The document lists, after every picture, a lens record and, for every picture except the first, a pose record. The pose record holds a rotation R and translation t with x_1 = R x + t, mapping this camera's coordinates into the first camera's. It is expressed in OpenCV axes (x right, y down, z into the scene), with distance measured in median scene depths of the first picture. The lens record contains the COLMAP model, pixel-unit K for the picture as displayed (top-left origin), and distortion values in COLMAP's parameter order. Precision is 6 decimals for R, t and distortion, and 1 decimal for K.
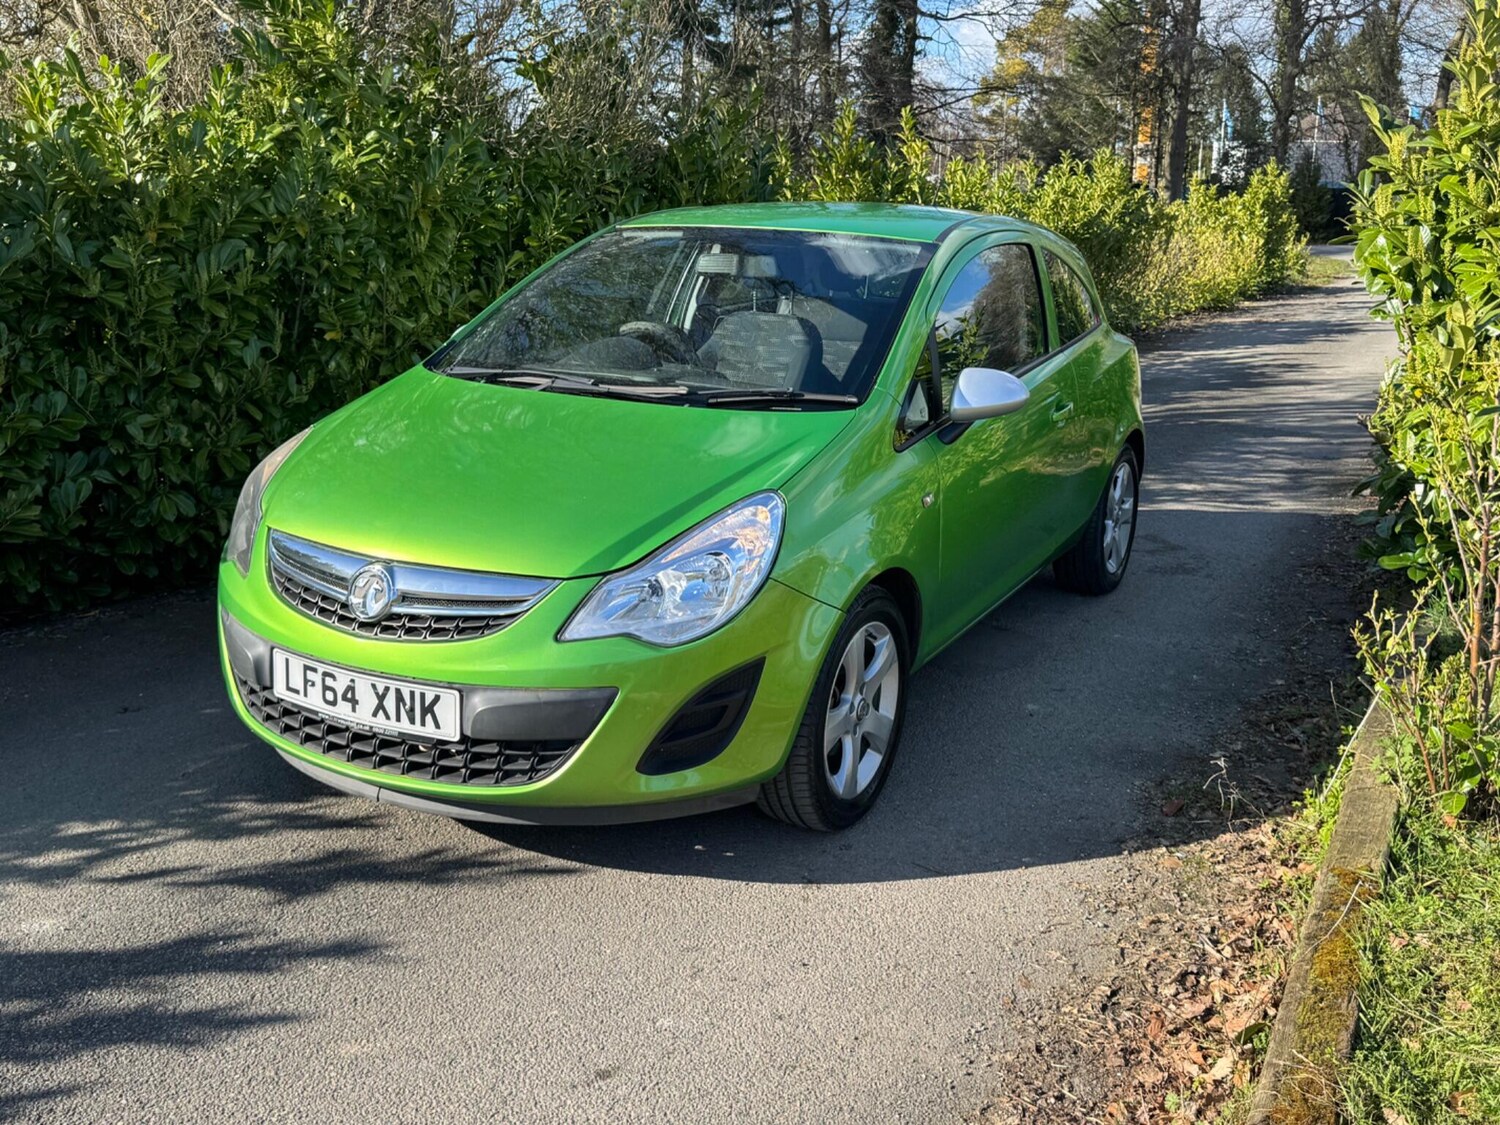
lens RADIAL K [[1507.4, 0, 743.0], [0, 1507.4, 559.4], [0, 0, 1]] dist [0.199732, -0.475256]
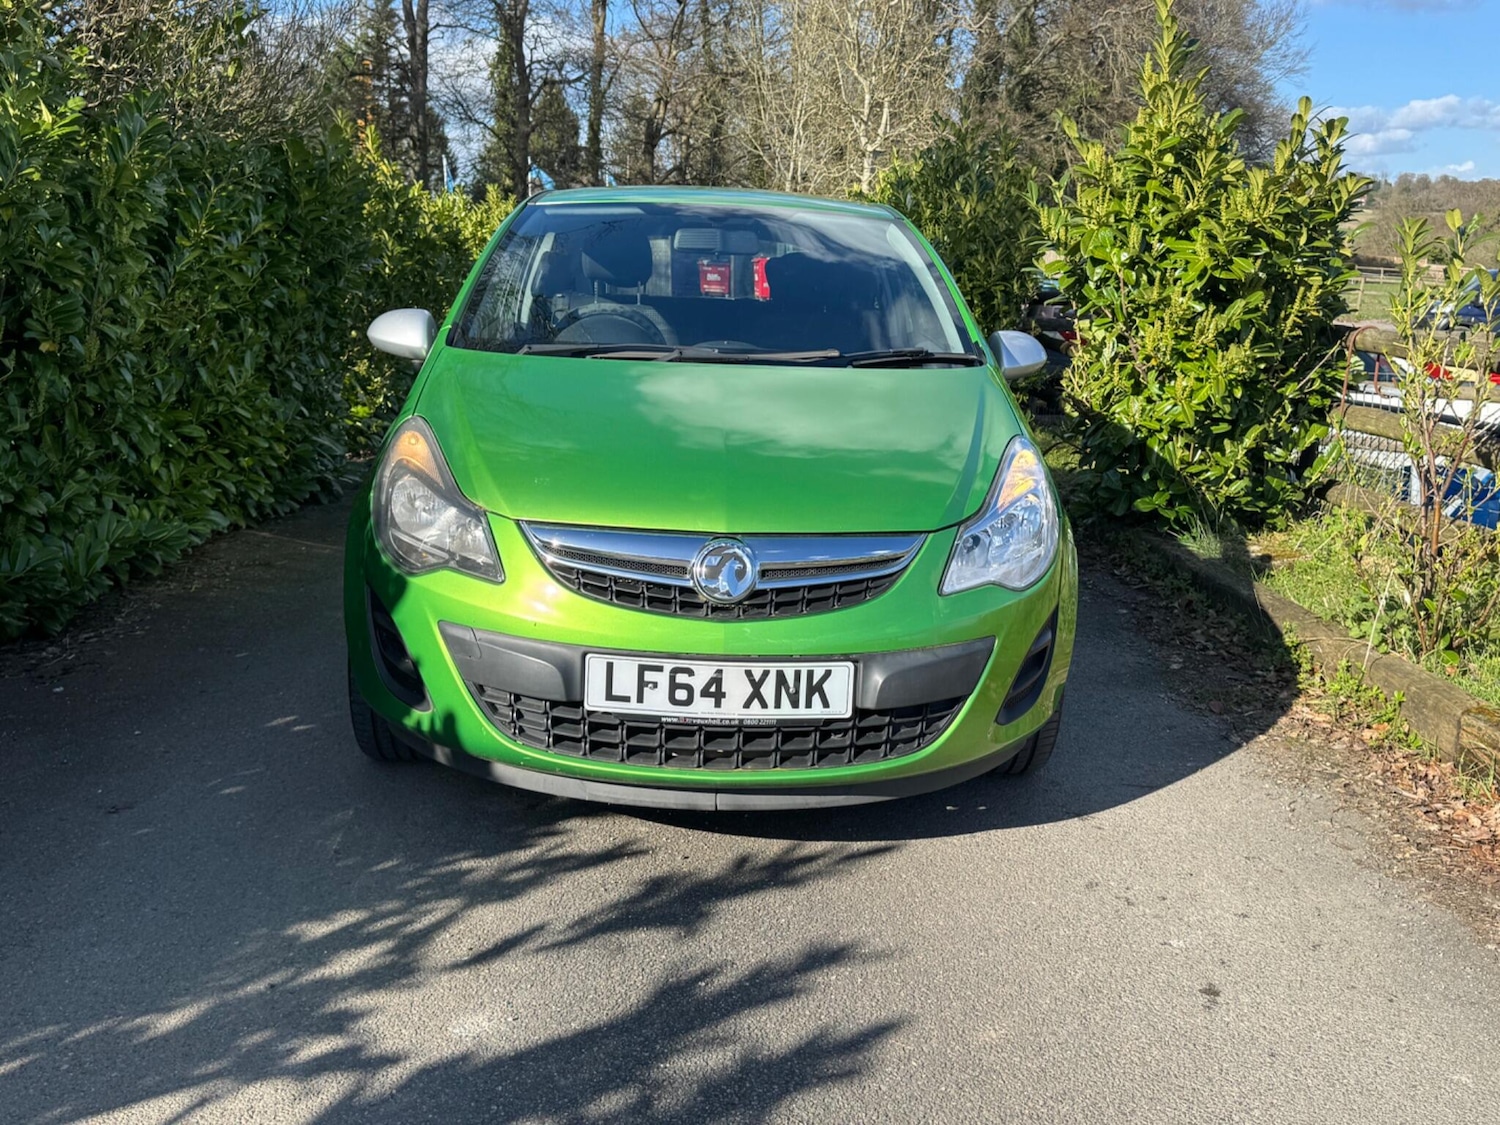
lens RADIAL K [[1503.1, 0, 786.4], [0, 1503.1, 563.3], [0, 0, 1]] dist [0.148244, -0.270668]
pose [[0.853771, -0.100441, 0.510868, -0.639421], [0.116693, 0.993168, 0.000246, 0.020504], [-0.507403, 0.059405, 0.859659, 0.212720]]
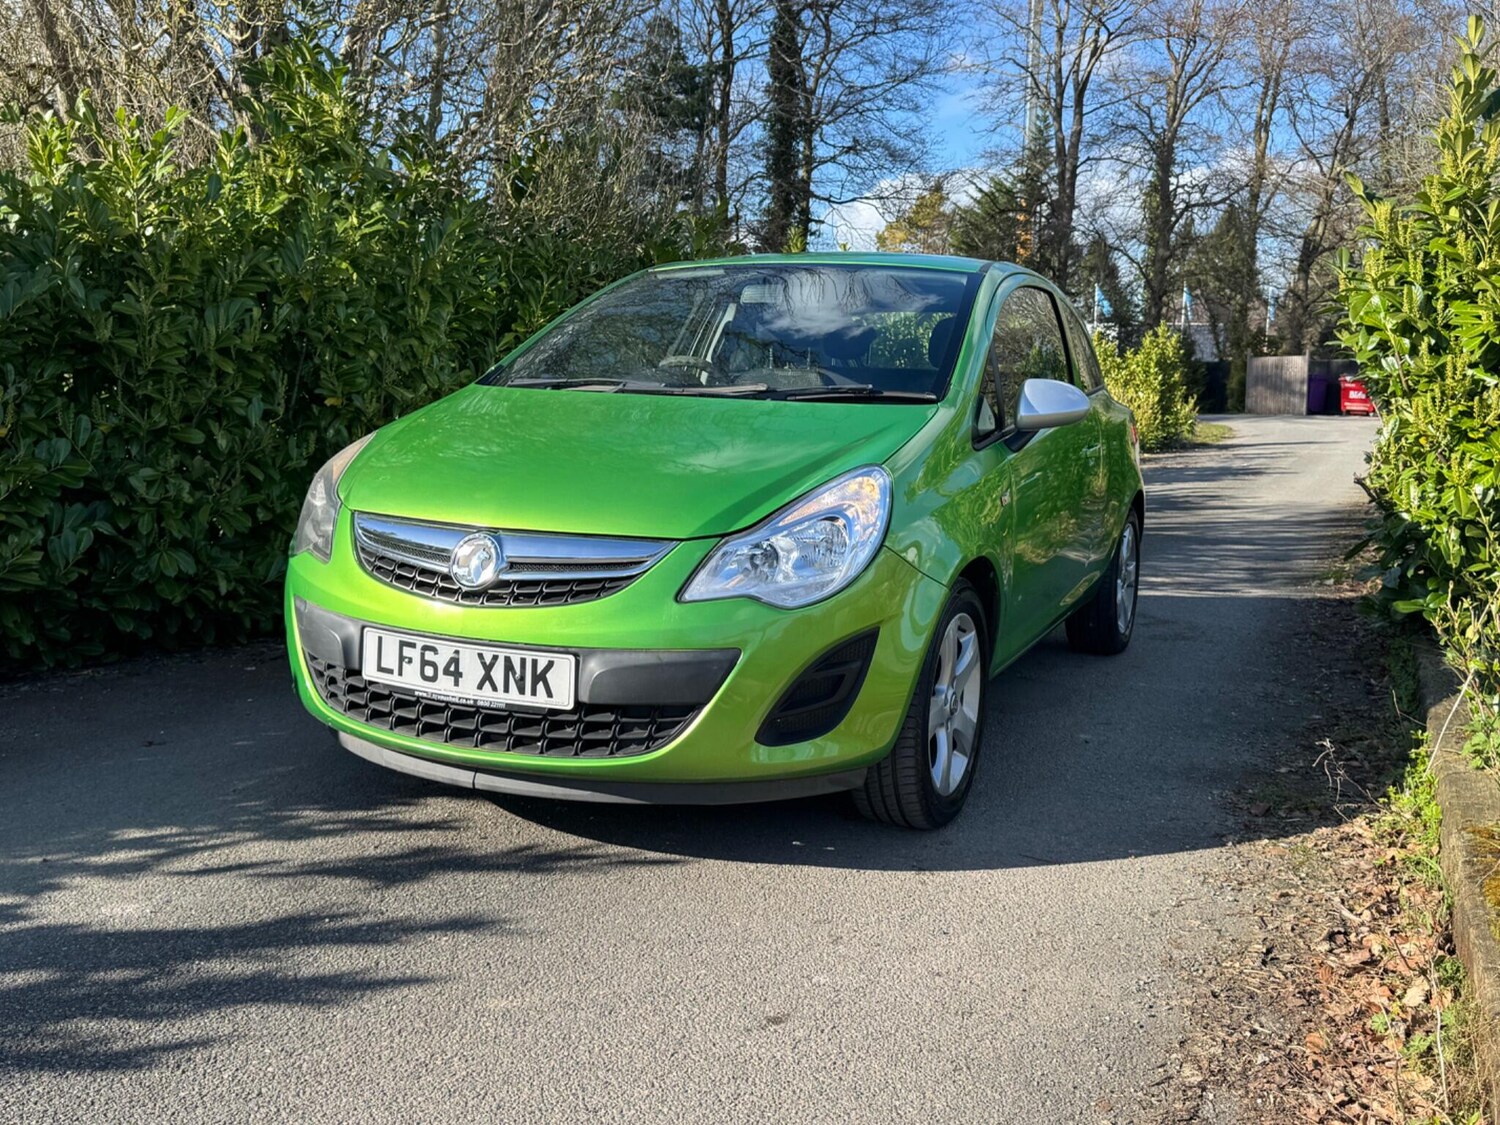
lens RADIAL K [[1507.4, 0, 743.0], [0, 1507.4, 559.4], [0, 0, 1]] dist [0.199732, -0.475256]
pose [[0.997071, -0.003205, 0.076418, -0.143515], [0.012211, 0.992978, -0.117670, 0.131103], [-0.075504, 0.118258, 0.990108, 0.032665]]
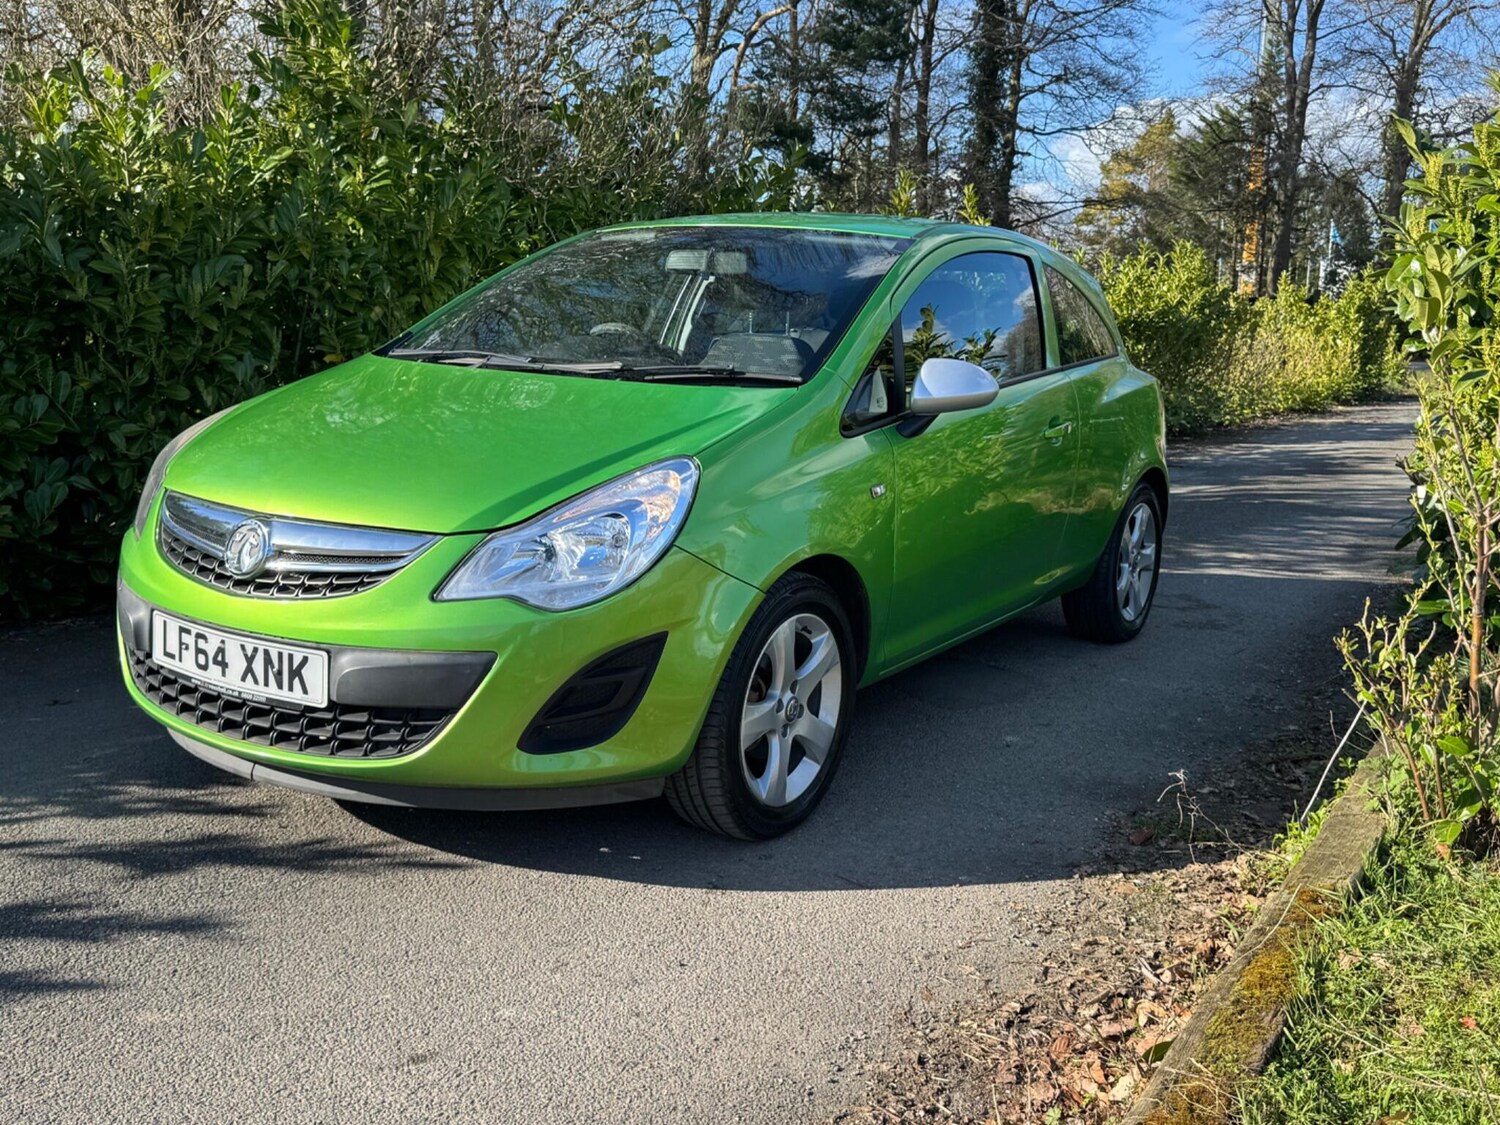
lens RADIAL K [[1504.0, 0, 733.6], [0, 1504.0, 564.3], [0, 0, 1]] dist [0.190043, -0.438451]
pose [[0.996880, 0.028631, -0.073559, 0.117452], [-0.033875, 0.996896, -0.071070, 0.084848], [0.071296, 0.073340, 0.994755, 0.087053]]
